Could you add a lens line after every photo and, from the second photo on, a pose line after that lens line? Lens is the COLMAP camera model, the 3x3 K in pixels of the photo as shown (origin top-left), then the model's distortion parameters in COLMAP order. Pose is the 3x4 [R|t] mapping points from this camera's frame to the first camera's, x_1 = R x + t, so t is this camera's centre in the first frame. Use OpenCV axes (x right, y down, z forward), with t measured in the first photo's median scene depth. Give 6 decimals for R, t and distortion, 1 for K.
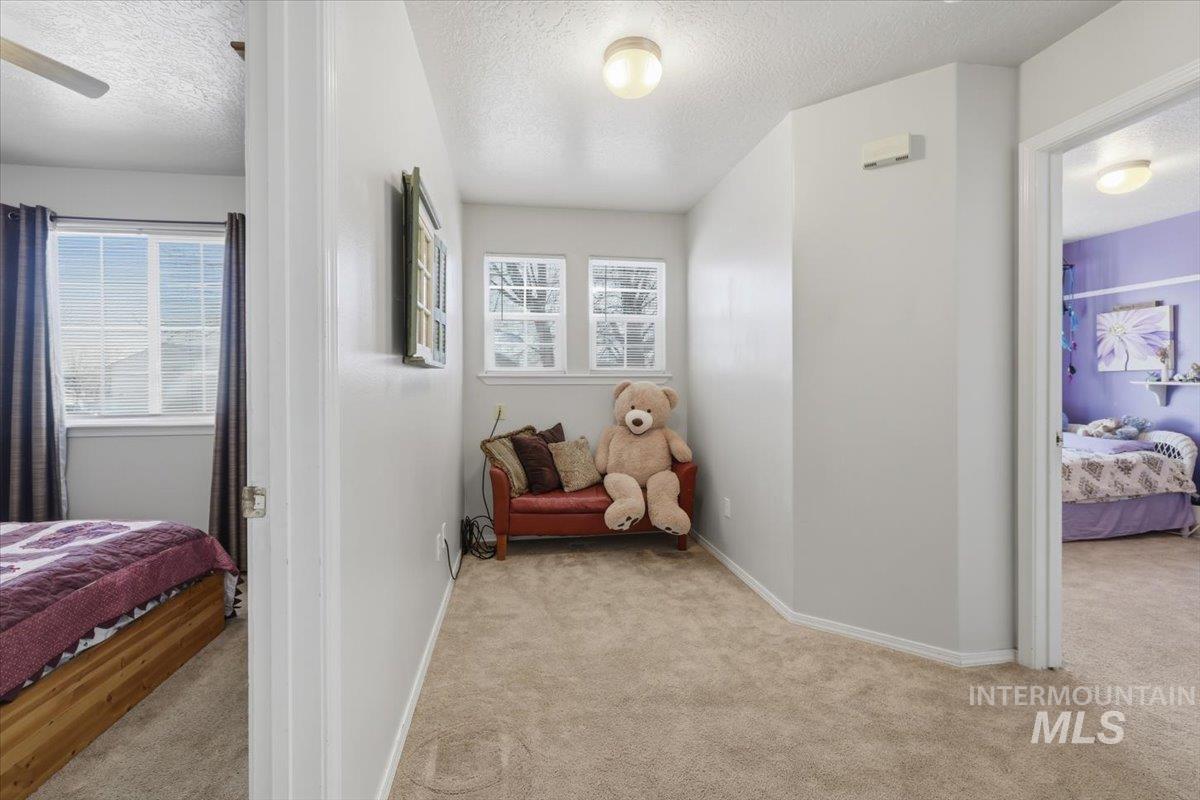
lens RADIAL K [[513.8, 0, 594.5], [0, 513.8, 388.0], [0, 0, 1]] dist [0.000405, -0.000285]
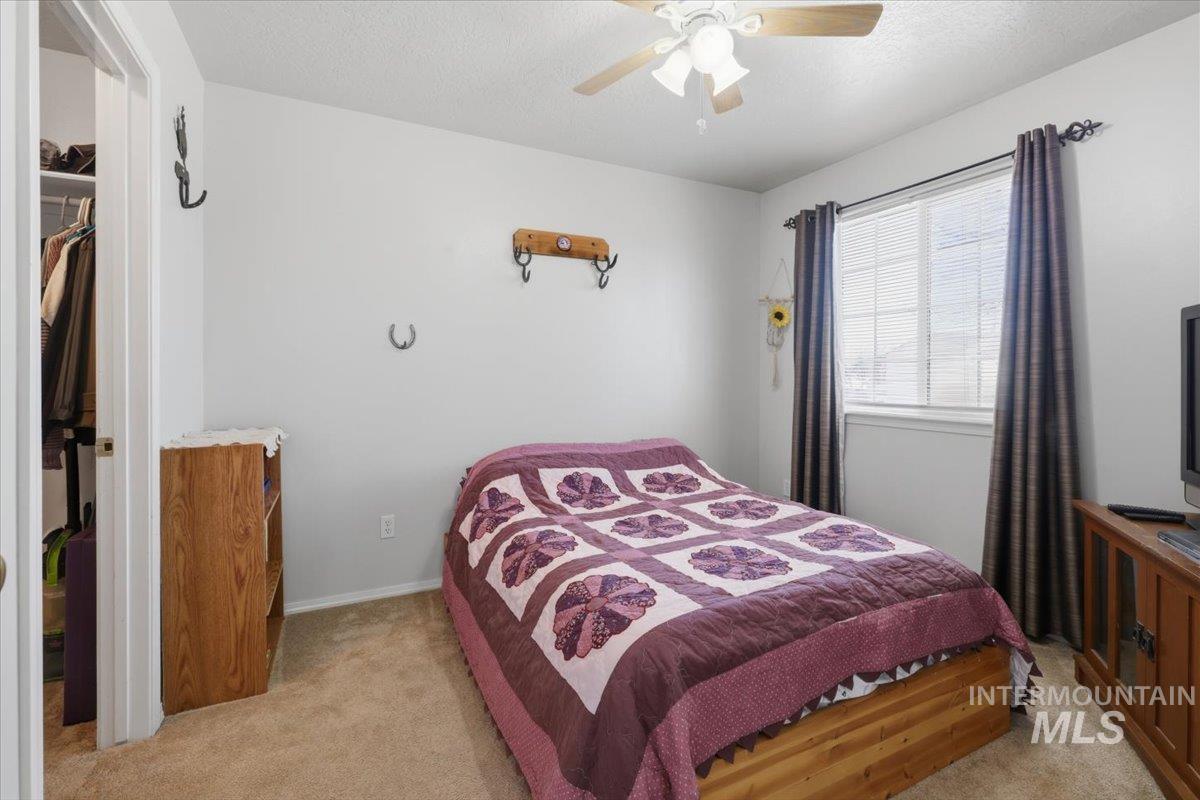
lens RADIAL K [[528.1, 0, 599.2], [0, 528.1, 380.2], [0, 0, 1]] dist [-0.000503, -0.000146]
pose [[0.312176, 0.018332, -0.949848, -0.274058], [-0.009568, 0.999824, 0.016152, -0.001070], [0.949976, 0.004046, 0.312296, 0.308246]]
